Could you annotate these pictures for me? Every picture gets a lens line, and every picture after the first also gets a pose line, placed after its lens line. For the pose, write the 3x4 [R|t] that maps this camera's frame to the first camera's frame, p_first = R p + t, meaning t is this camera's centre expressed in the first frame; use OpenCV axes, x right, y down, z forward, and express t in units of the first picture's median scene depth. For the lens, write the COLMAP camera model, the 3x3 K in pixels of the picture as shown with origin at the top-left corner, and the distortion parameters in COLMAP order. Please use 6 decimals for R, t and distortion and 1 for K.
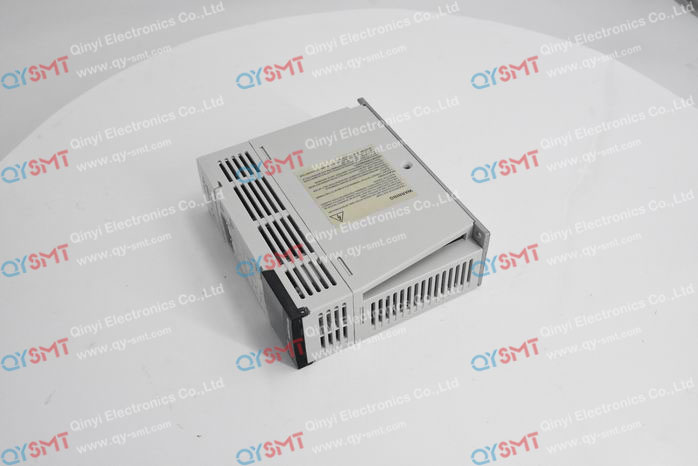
lens RADIAL K [[729.5, 0, 349.0], [0, 729.5, 233.0], [0, 0, 1]] dist [-0.000428, 0.006032]
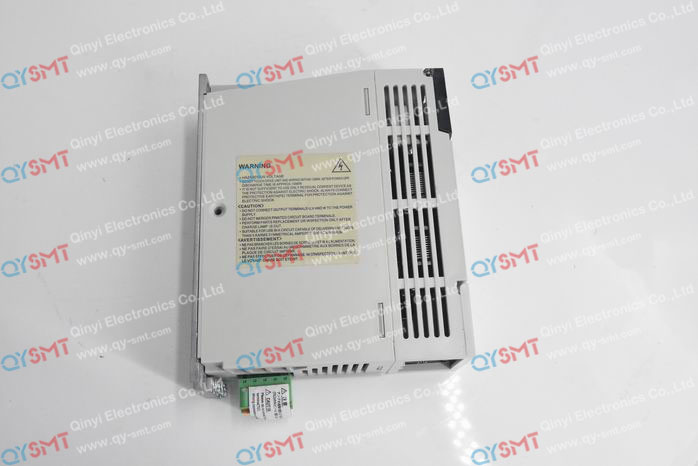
lens RADIAL K [[729.5, 0, 349.0], [0, 729.5, 233.0], [0, 0, 1]] dist [-0.000428, 0.006032]
pose [[1.000000, -0.000172, 0.000040, -0.000116], [0.000172, 1.000000, -0.000446, 0.515649], [-0.000040, 0.000446, 1.000000, 0.000238]]
